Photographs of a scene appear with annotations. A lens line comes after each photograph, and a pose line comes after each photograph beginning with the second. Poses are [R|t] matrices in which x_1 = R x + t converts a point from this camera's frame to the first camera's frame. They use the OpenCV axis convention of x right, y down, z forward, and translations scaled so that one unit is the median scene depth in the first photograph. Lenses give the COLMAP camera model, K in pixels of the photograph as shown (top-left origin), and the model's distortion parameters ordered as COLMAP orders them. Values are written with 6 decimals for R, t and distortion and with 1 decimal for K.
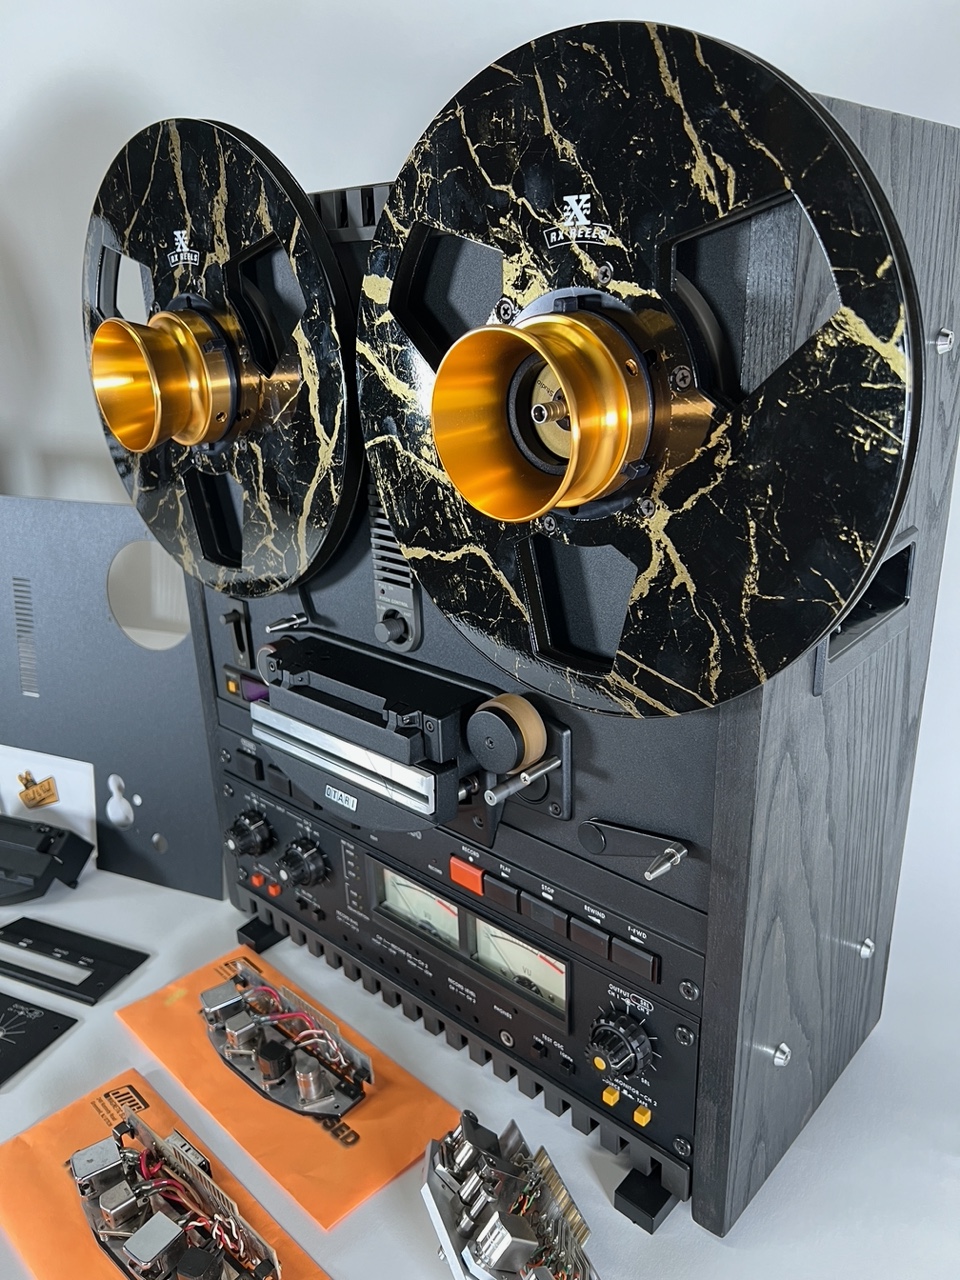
lens RADIAL K [[955.9, 0, 480.0], [0, 955.9, 640.0], [0, 0, 1]] dist [0.011626, -0.000638]
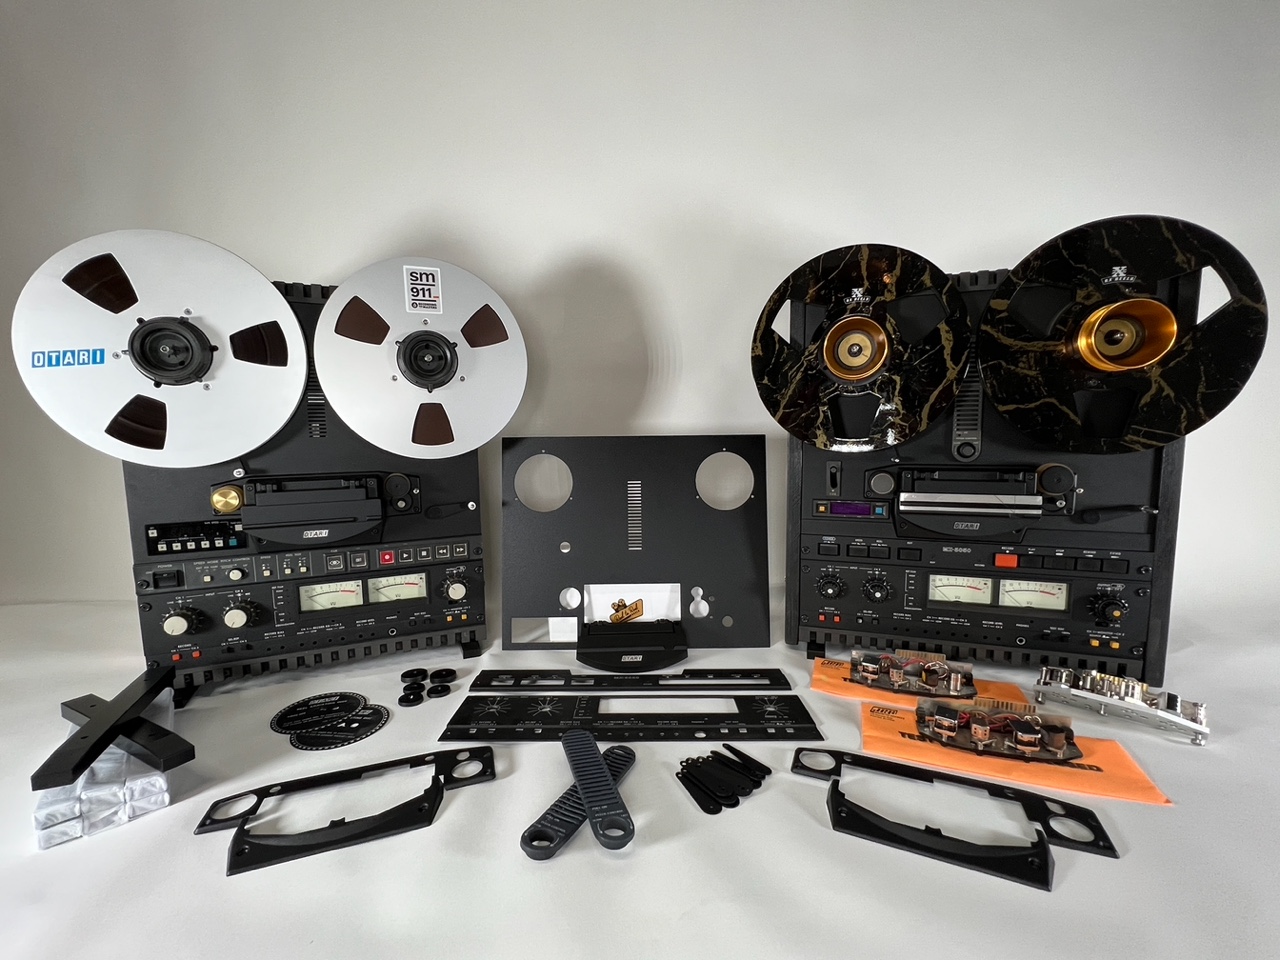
lens RADIAL K [[536.1, 0, 640.0], [0, 536.1, 480.0], [0, 0, 1]] dist [0.002043, 0.000330]
pose [[0.920171, -0.027698, 0.390535, -1.469125], [0.125927, 0.965427, -0.228238, 0.280583], [-0.370711, 0.259197, 0.891847, 0.174066]]
